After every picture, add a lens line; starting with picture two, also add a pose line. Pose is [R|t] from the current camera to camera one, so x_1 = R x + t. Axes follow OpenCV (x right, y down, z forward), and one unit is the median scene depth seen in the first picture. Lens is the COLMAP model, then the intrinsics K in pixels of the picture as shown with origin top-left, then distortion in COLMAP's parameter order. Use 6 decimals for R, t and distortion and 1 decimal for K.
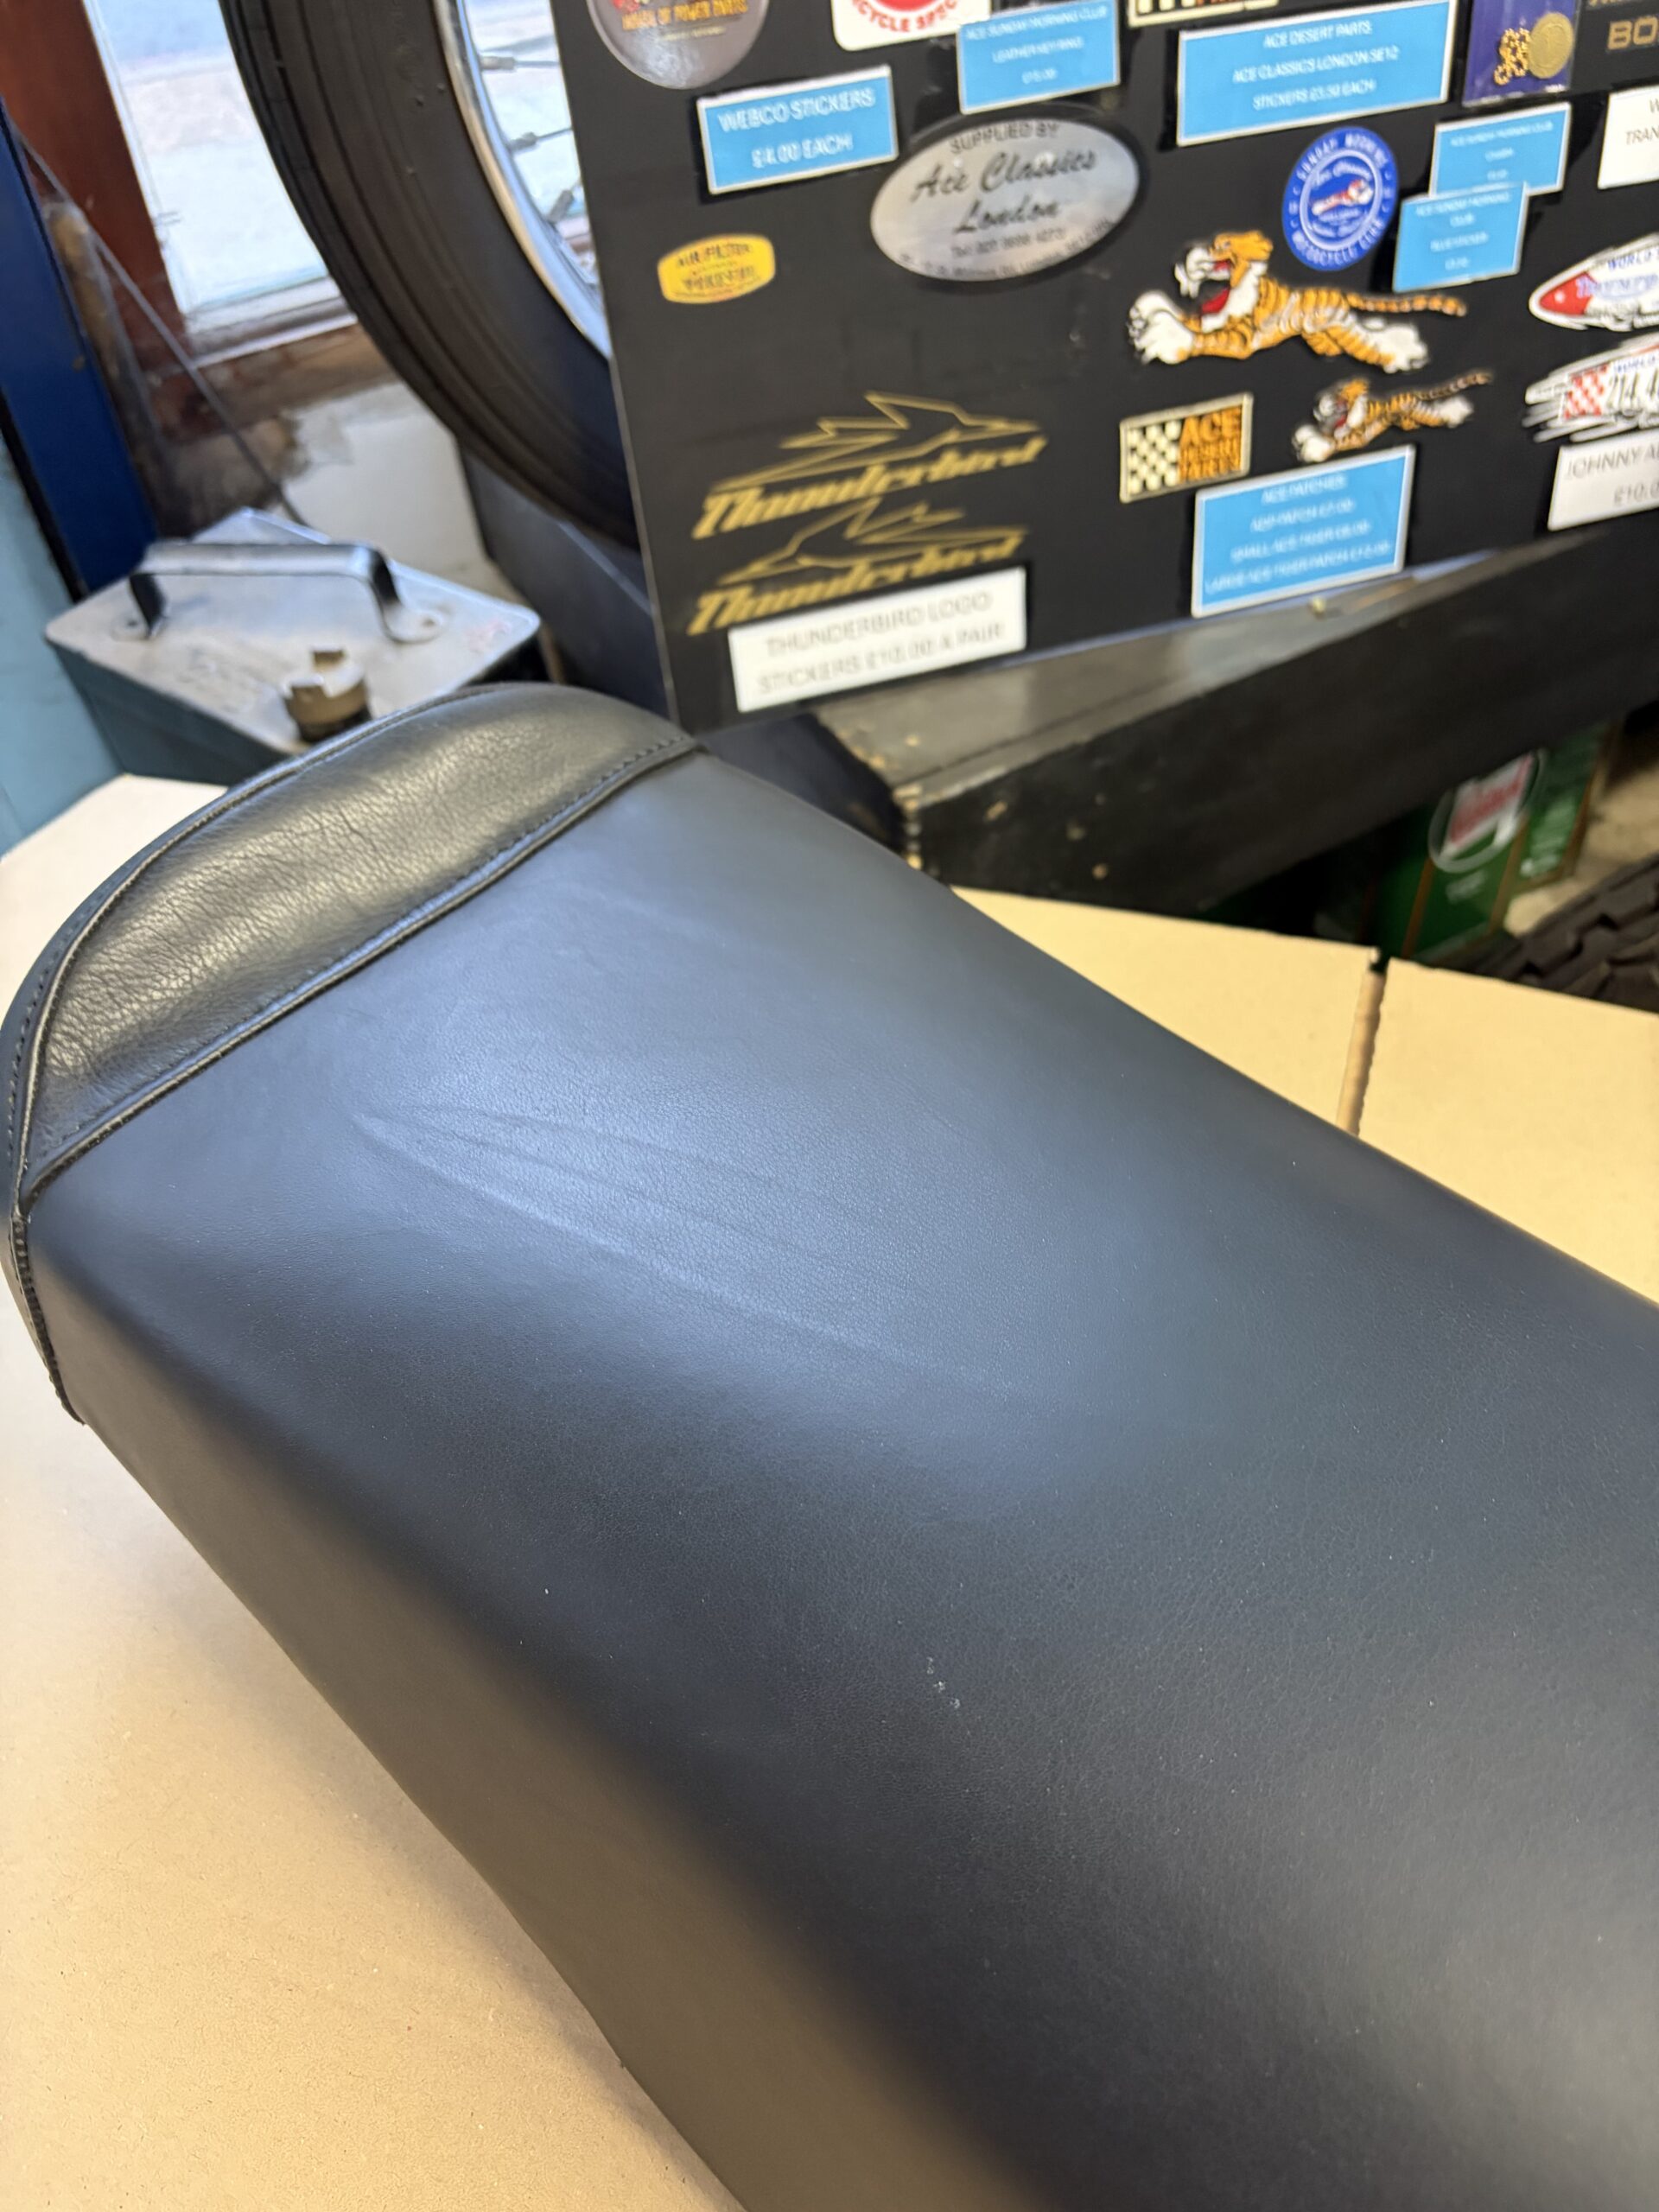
lens RADIAL K [[1684.3, 0, 838.4], [0, 1684.3, 1100.0], [0, 0, 1]] dist [0.008754, -0.029664]
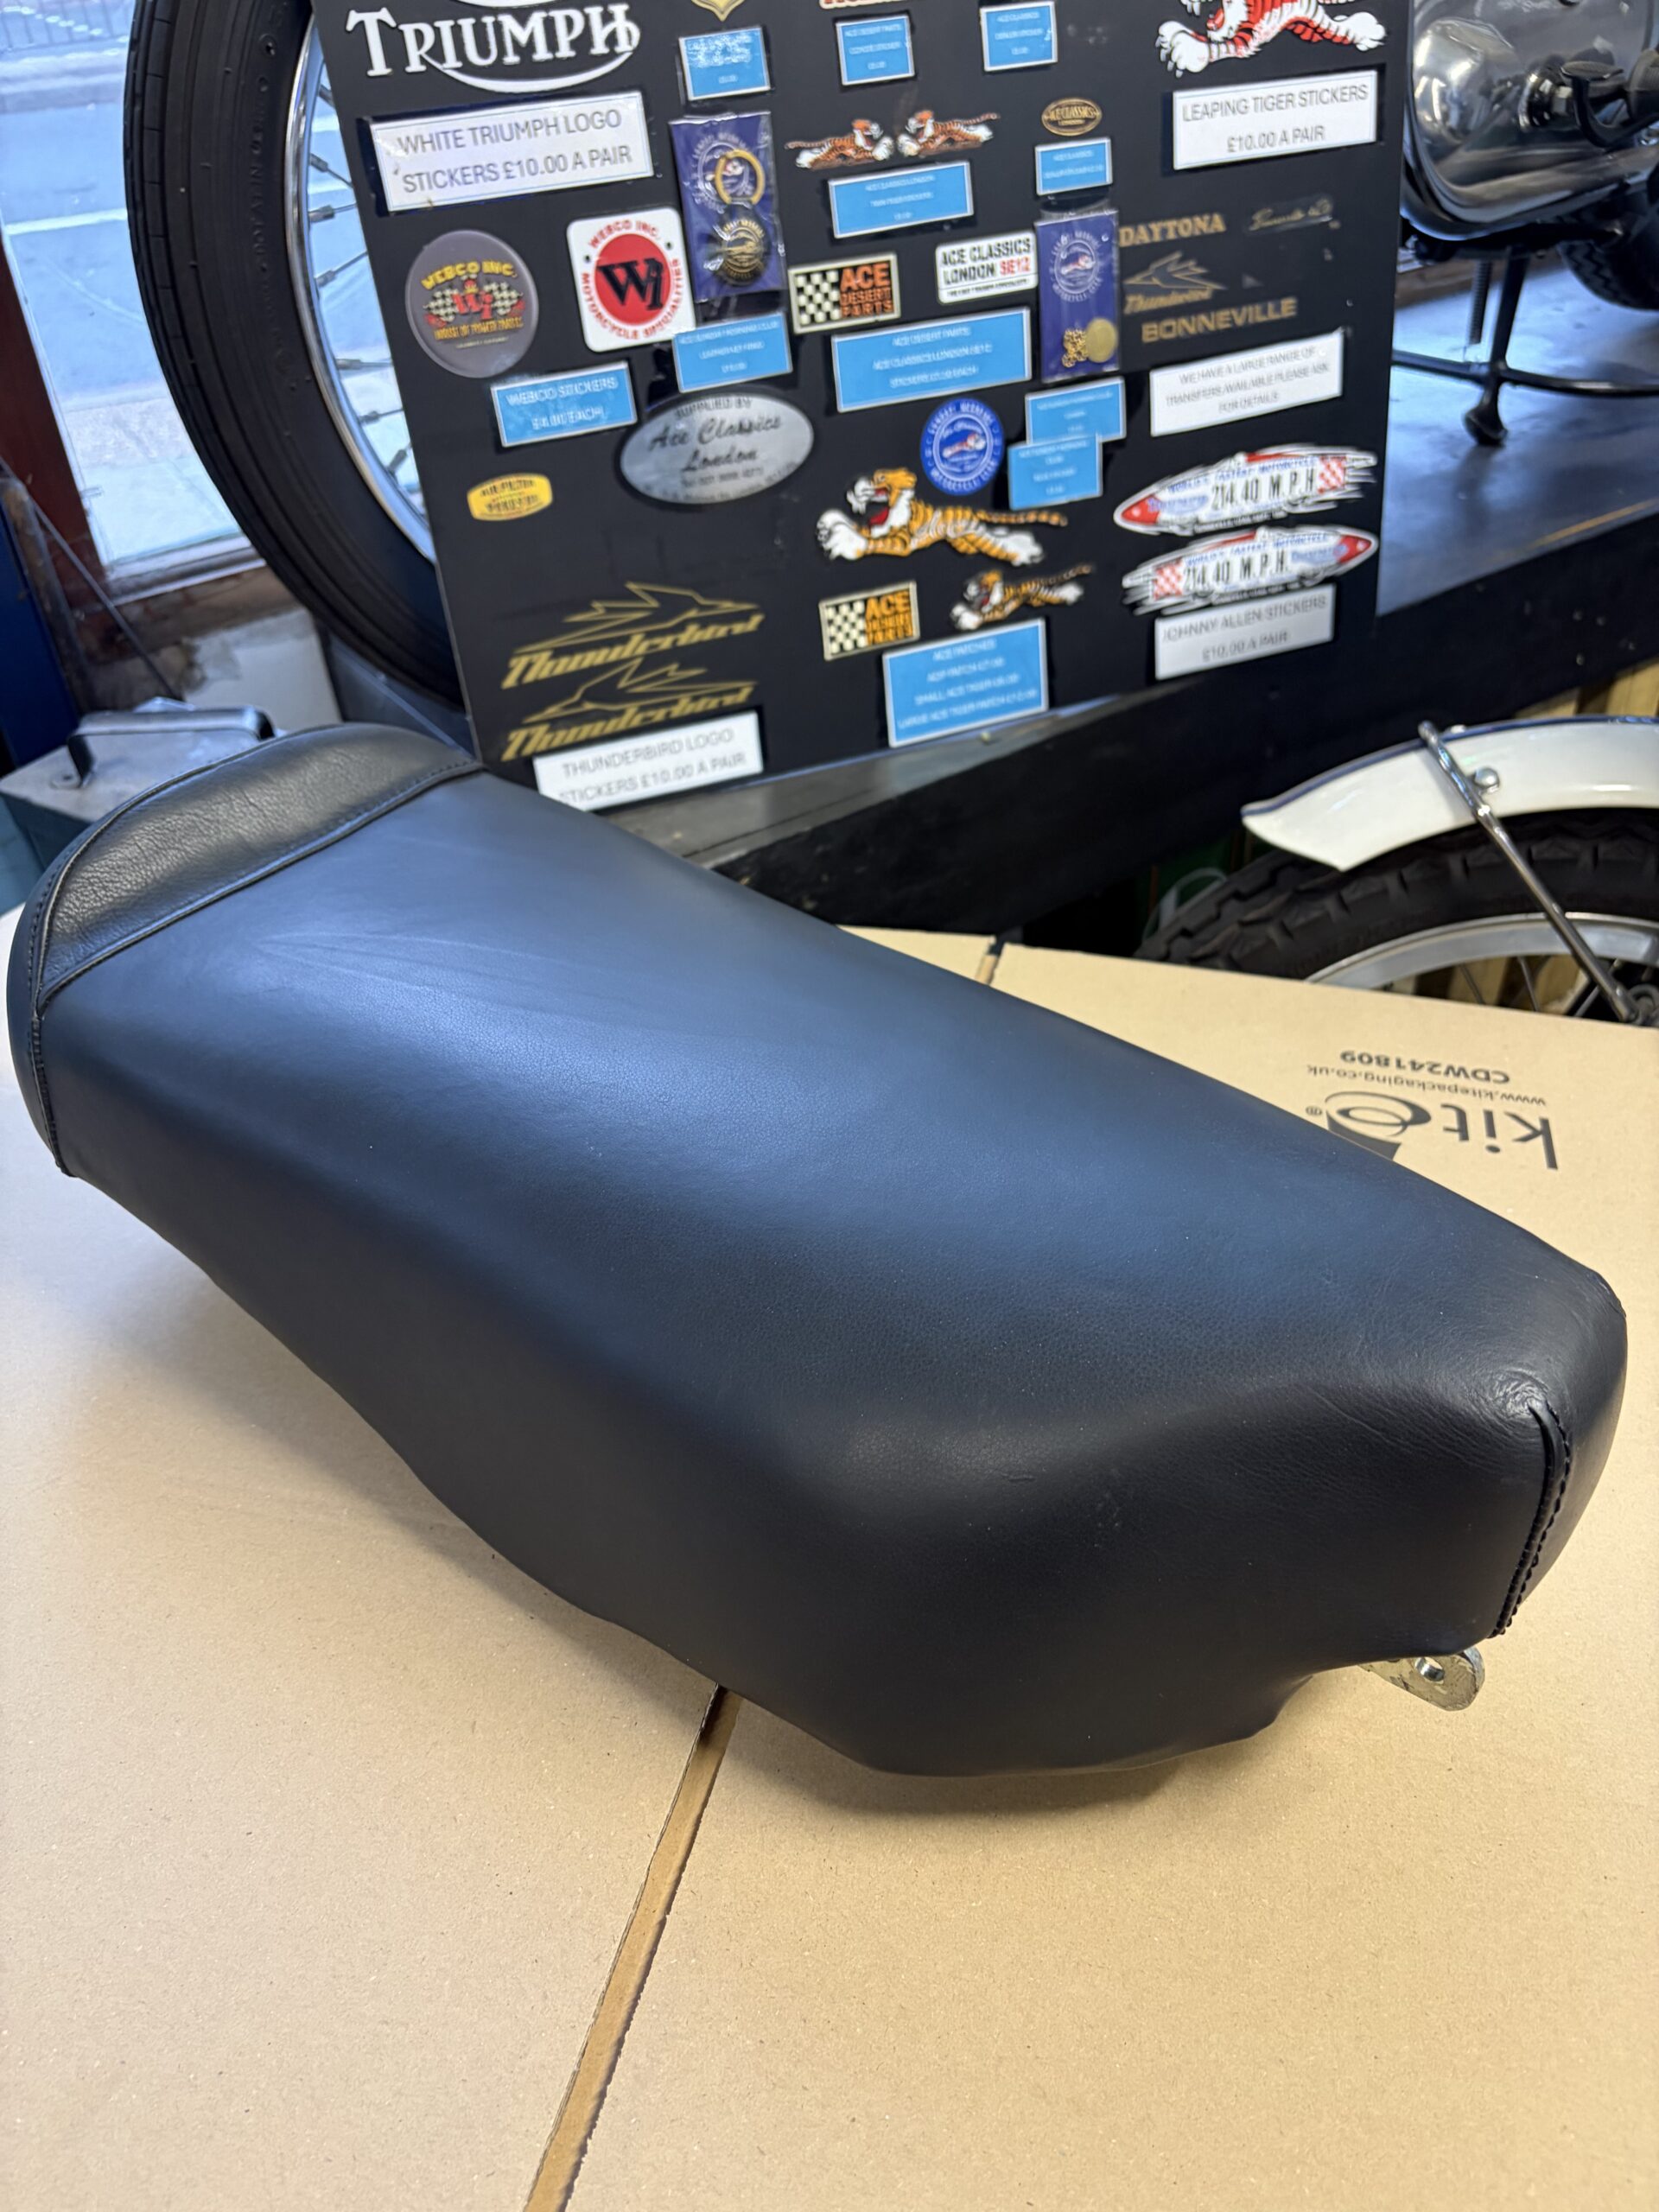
lens RADIAL K [[1684.3, 0, 843.5], [0, 1684.3, 1103.4], [0, 0, 1]] dist [0.008754, -0.029664]
pose [[0.996462, -0.046388, 0.070089, 0.073839], [0.056777, 0.986381, -0.154368, 0.211478], [-0.061974, 0.157801, 0.985524, -0.285145]]
